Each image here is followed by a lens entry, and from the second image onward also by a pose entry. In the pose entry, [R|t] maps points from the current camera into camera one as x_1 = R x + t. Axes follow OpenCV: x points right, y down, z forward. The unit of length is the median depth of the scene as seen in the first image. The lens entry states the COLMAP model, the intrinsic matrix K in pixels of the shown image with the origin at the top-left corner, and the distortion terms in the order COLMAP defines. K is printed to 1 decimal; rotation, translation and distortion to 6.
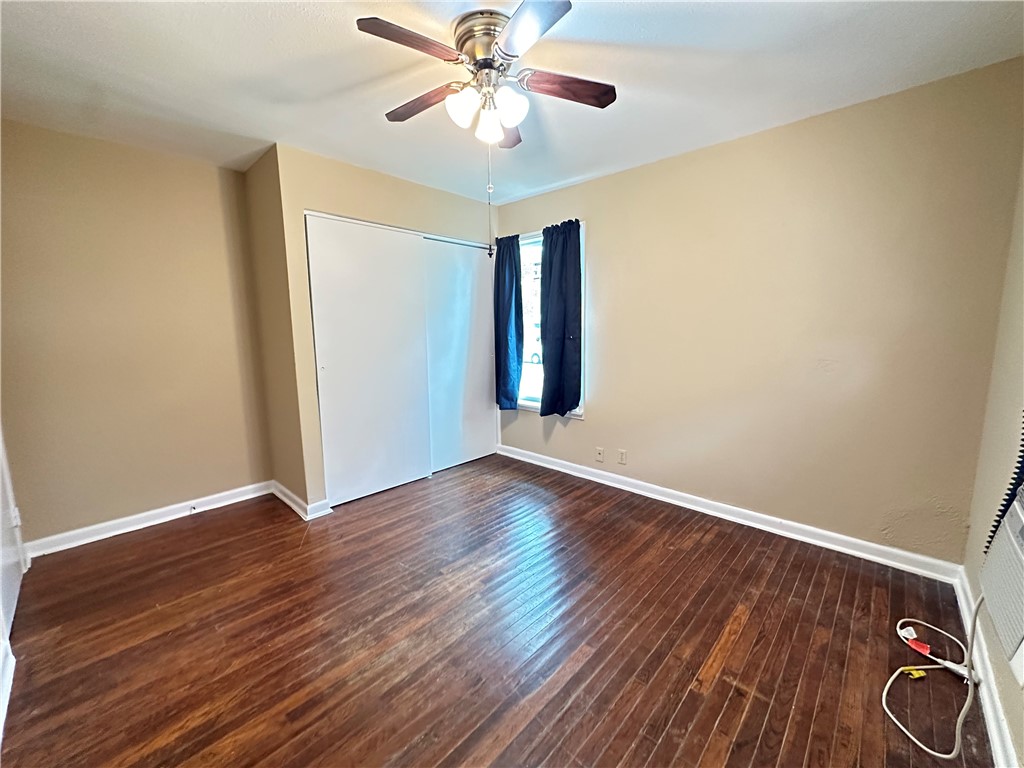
lens RADIAL K [[408.2, 0, 511.5], [0, 408.2, 385.0], [0, 0, 1]] dist [-0.004530, 0.000357]
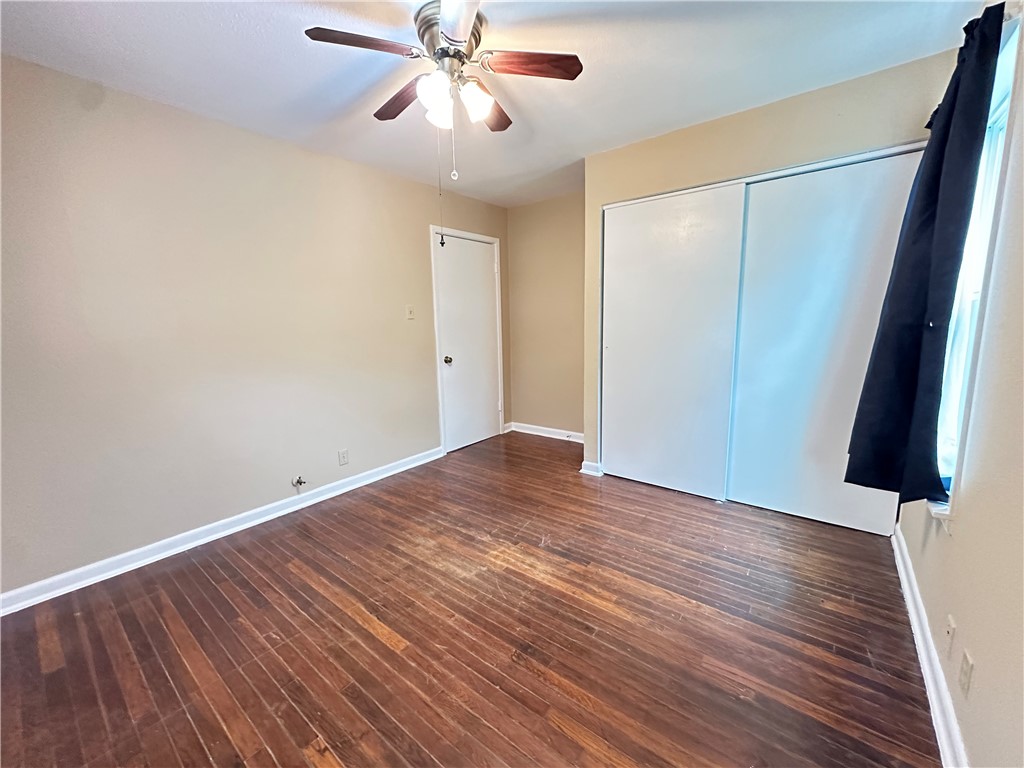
lens RADIAL K [[408.2, 0, 513.0], [0, 408.2, 385.1], [0, 0, 1]] dist [-0.004530, 0.000357]
pose [[0.086067, 0.166131, -0.982341, 0.832337], [-0.117796, 0.980780, 0.155546, -0.113479], [0.989301, 0.102328, 0.103982, 0.864428]]
